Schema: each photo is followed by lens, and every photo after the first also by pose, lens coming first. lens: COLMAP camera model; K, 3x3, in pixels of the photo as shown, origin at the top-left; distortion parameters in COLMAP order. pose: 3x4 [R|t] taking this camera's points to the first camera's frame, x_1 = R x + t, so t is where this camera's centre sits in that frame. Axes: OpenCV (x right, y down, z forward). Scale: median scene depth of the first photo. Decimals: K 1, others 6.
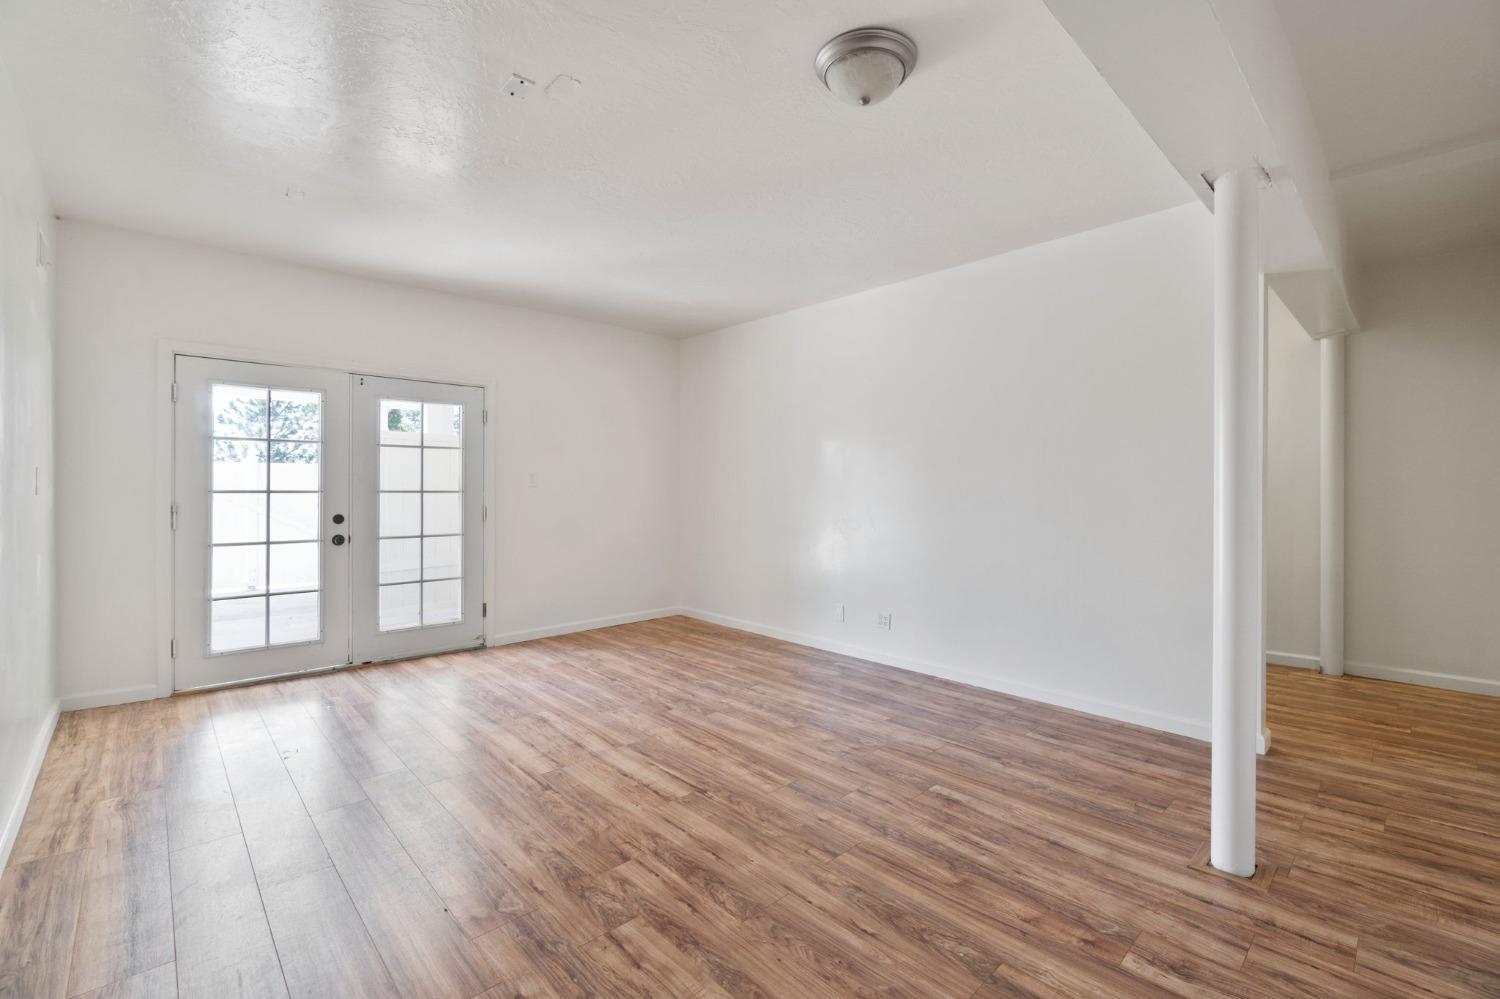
lens RADIAL K [[647.7, 0, 760.1], [0, 647.7, 486.3], [0, 0, 1]] dist [-0.003737, 0.001887]
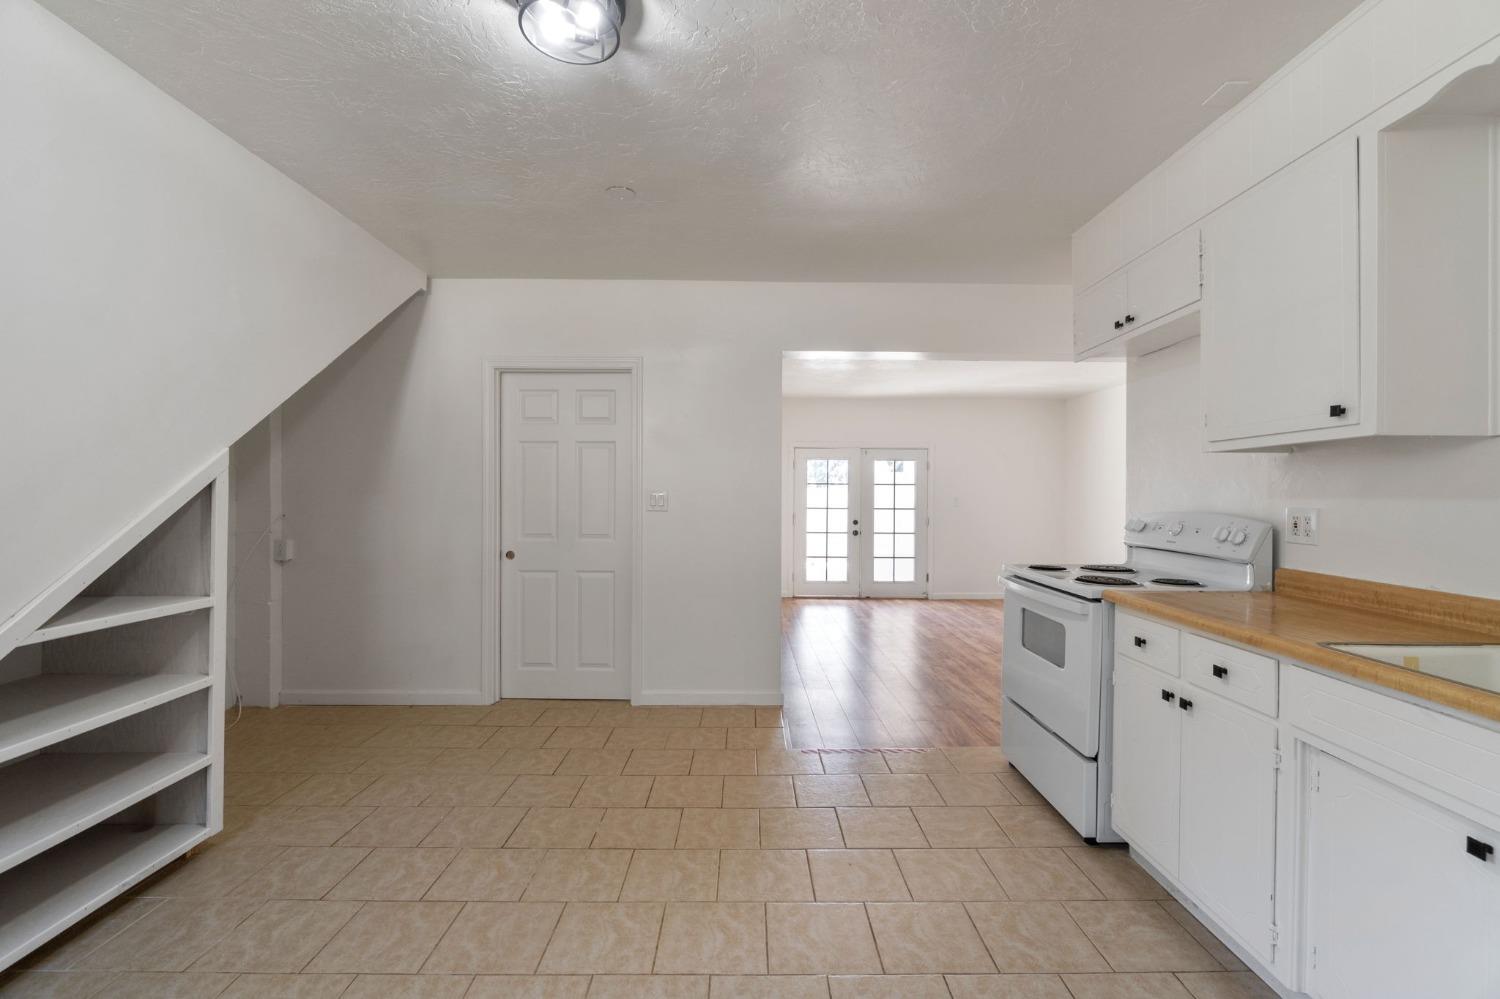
lens RADIAL K [[647.7, 0, 750.4], [0, 647.7, 497.1], [0, 0, 1]] dist [-0.003737, 0.001887]
pose [[0.732972, 0.001872, -0.680256, 0.606027], [-0.003082, 0.999995, -0.000569, -0.032301], [0.680251, 0.002513, 0.732975, -0.885218]]
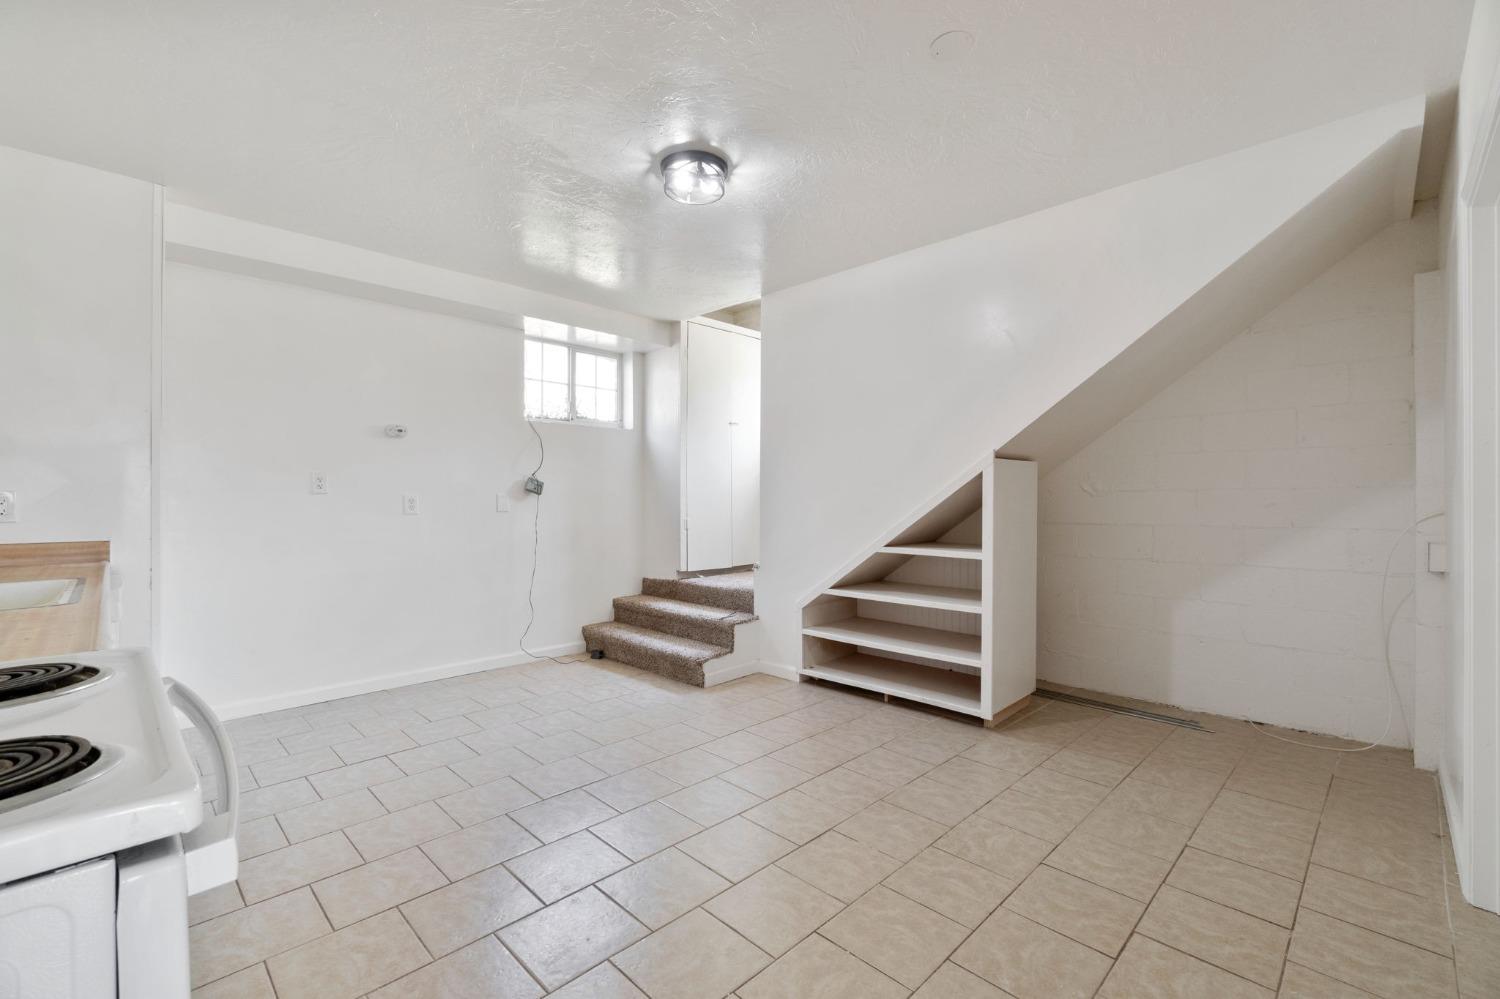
lens RADIAL K [[647.7, 0, 757.5], [0, 647.7, 497.5], [0, 0, 1]] dist [-0.003737, 0.001887]
pose [[-0.999420, -0.004202, -0.033808, 0.119184], [-0.004101, 0.999987, -0.003074, -0.008009], [0.033821, -0.002933, -0.999424, 0.180900]]
